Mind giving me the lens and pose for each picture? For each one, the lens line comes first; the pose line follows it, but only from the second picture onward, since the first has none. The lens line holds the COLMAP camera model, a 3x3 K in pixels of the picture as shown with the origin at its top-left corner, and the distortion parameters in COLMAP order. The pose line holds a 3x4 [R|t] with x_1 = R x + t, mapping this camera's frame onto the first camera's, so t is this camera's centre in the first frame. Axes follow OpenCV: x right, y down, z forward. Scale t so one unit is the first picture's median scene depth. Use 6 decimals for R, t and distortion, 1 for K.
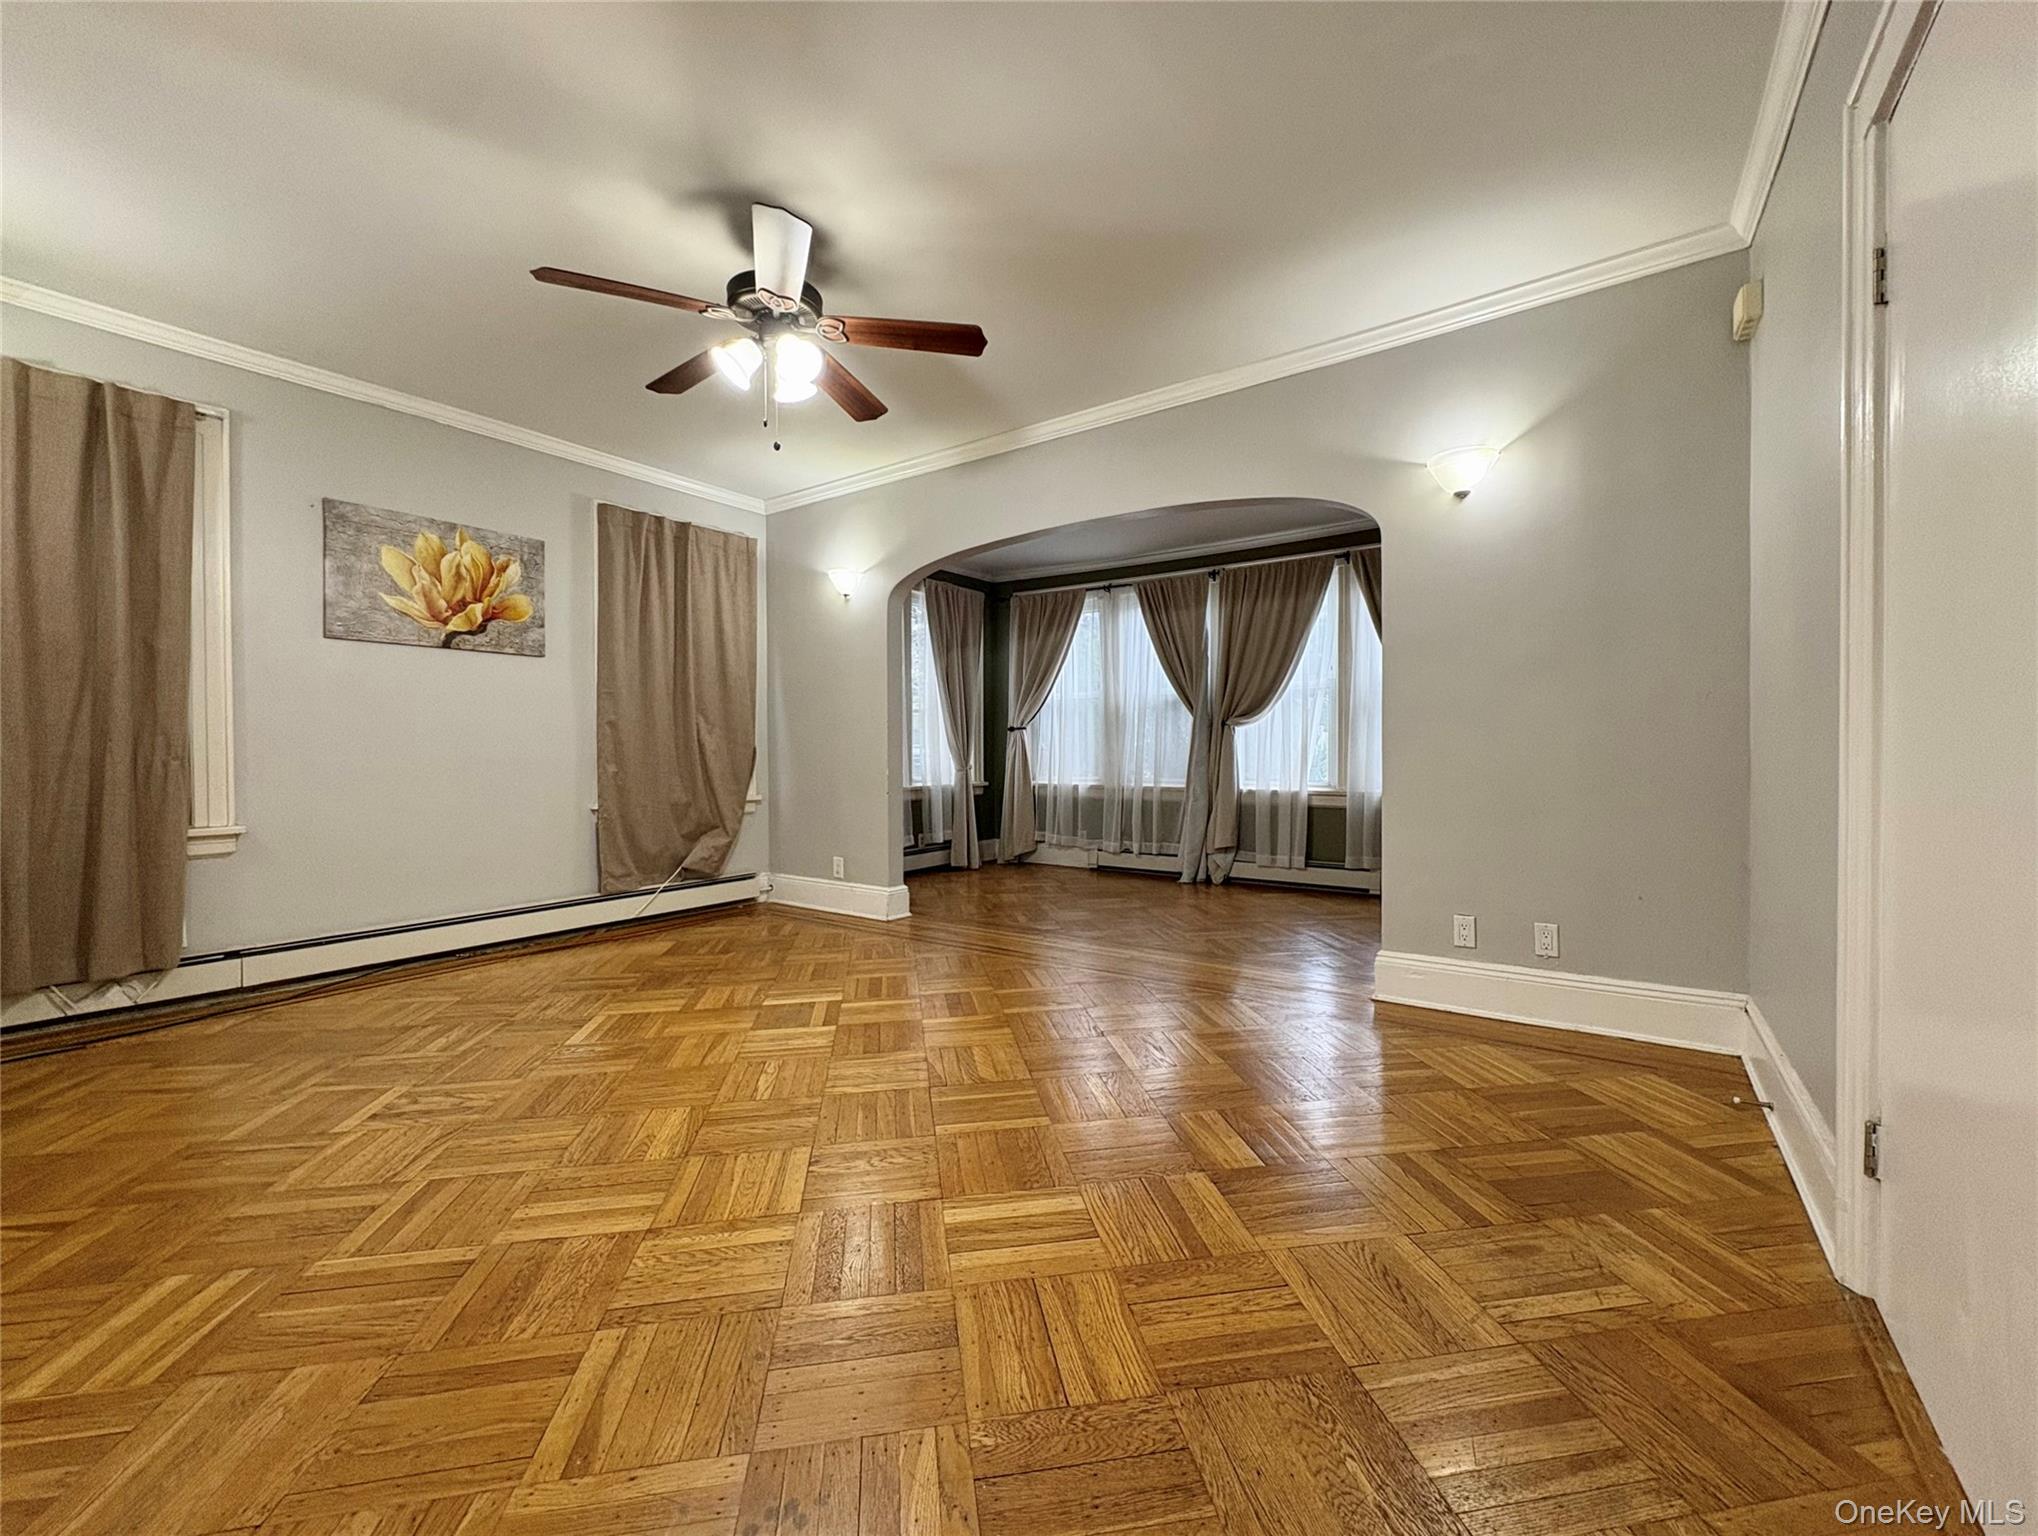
lens RADIAL K [[818.1, 0, 1019.0], [0, 818.1, 768.0], [0, 0, 1]] dist [-0.012506, -0.000061]
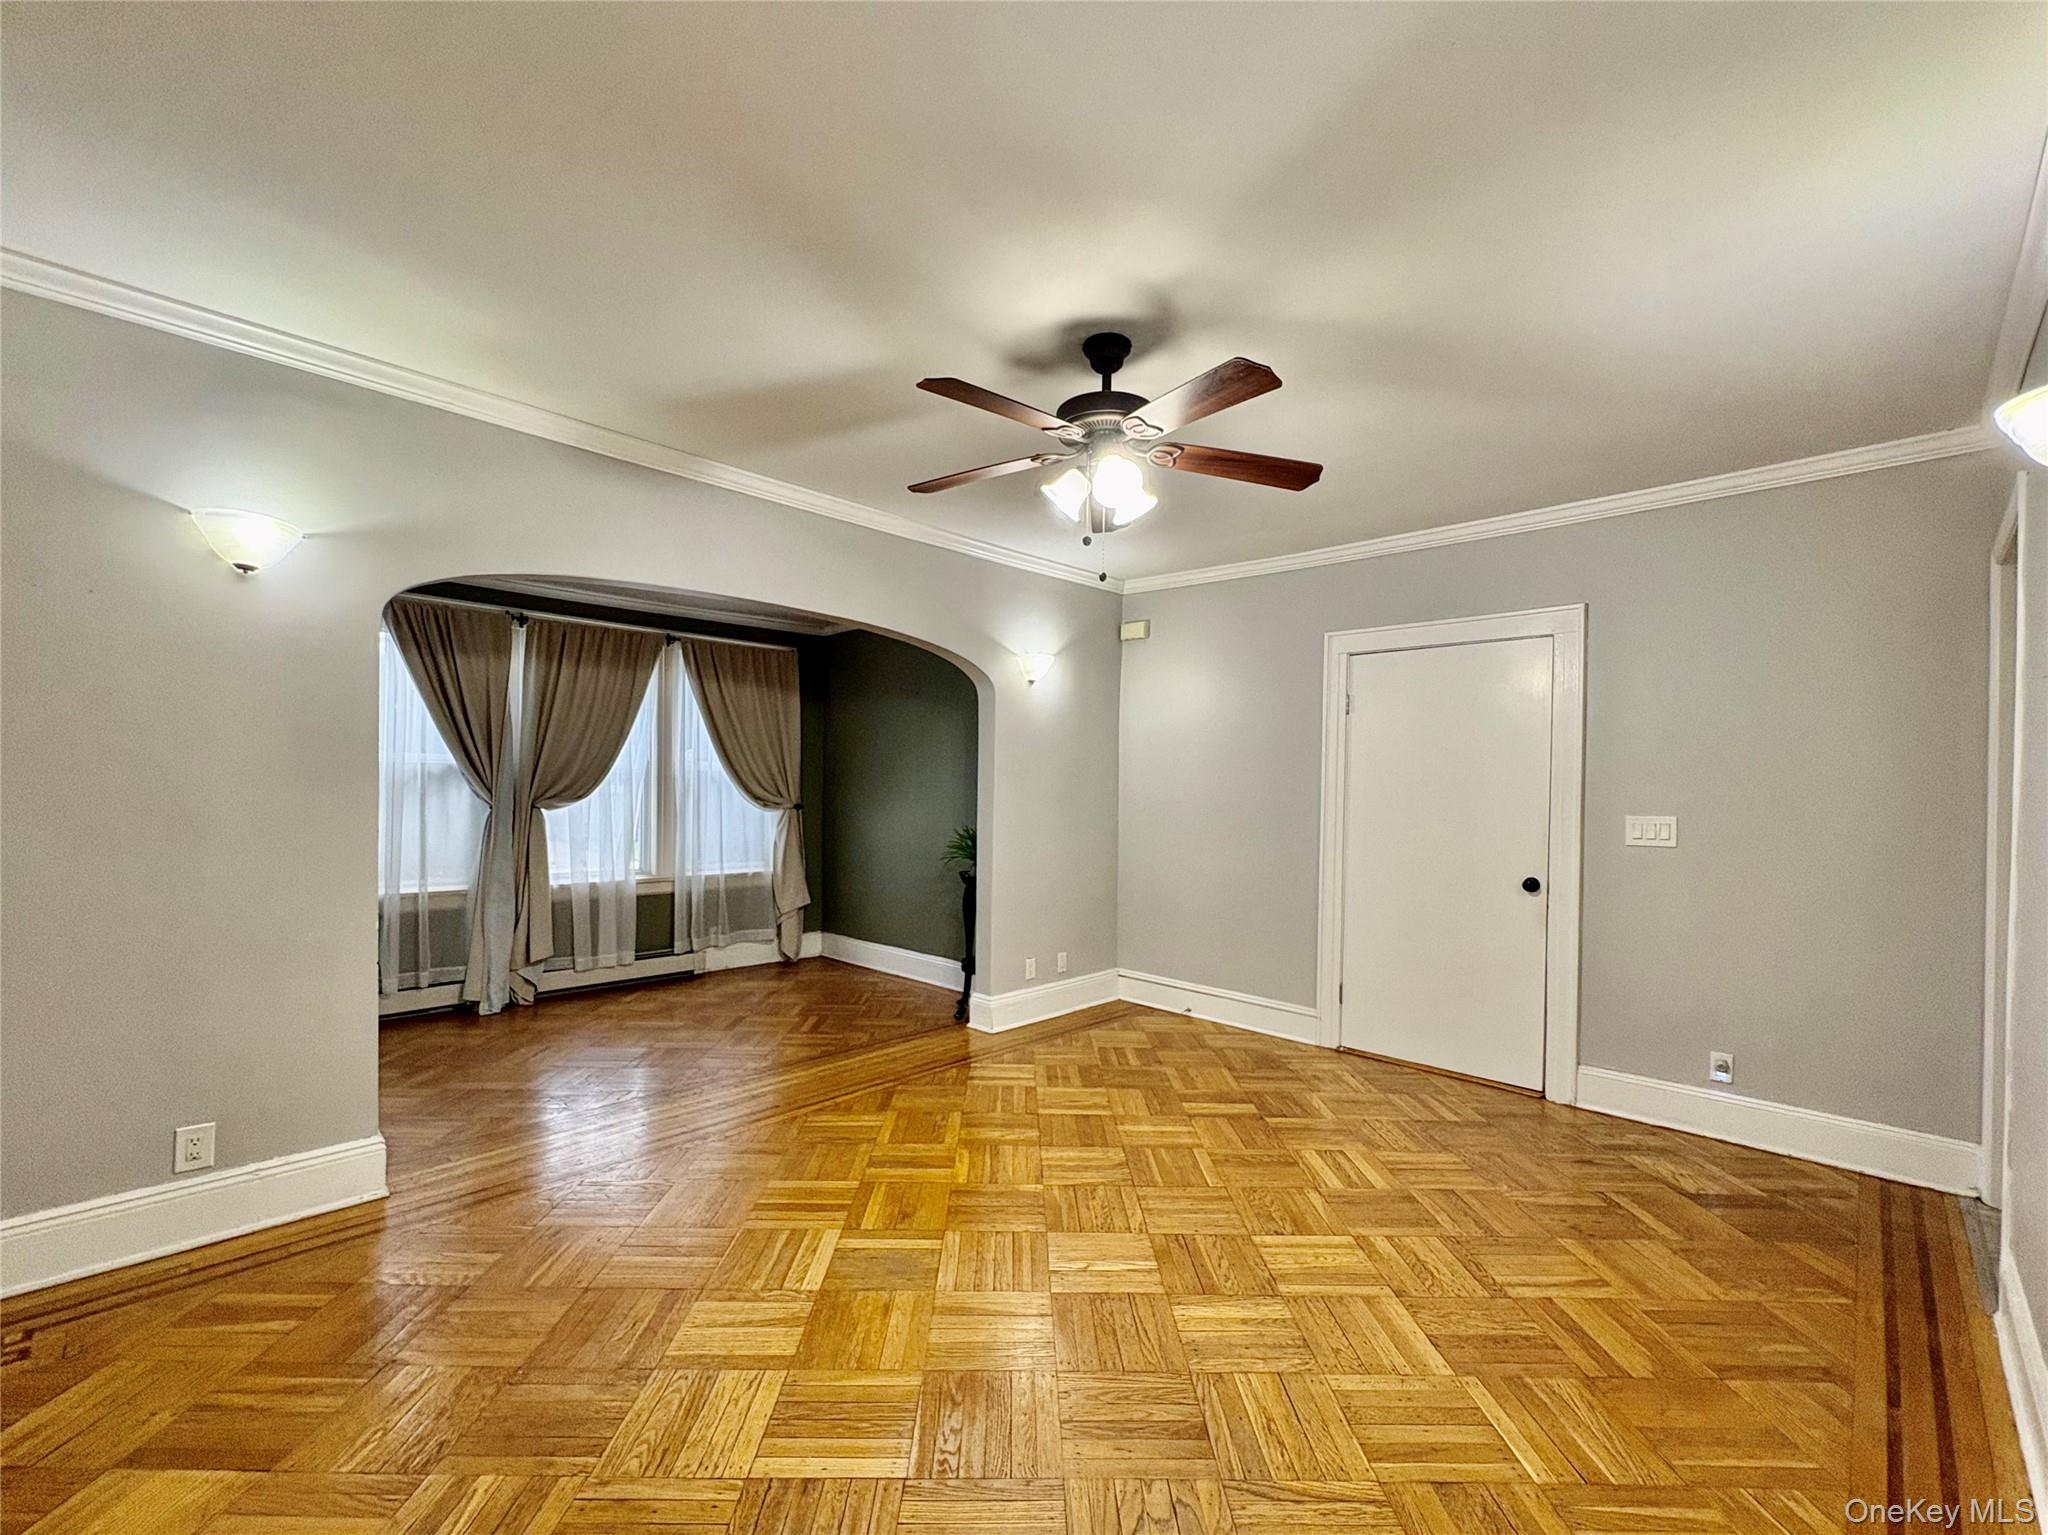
lens RADIAL K [[868.7, 0, 1023.6], [0, 868.7, 807.1], [0, 0, 1]] dist [-0.000457, 0.000009]
pose [[0.150506, -0.012674, 0.988528, -0.566230], [0.006184, 0.999910, 0.011878, -0.064525], [-0.988590, 0.004325, 0.150571, 0.414363]]
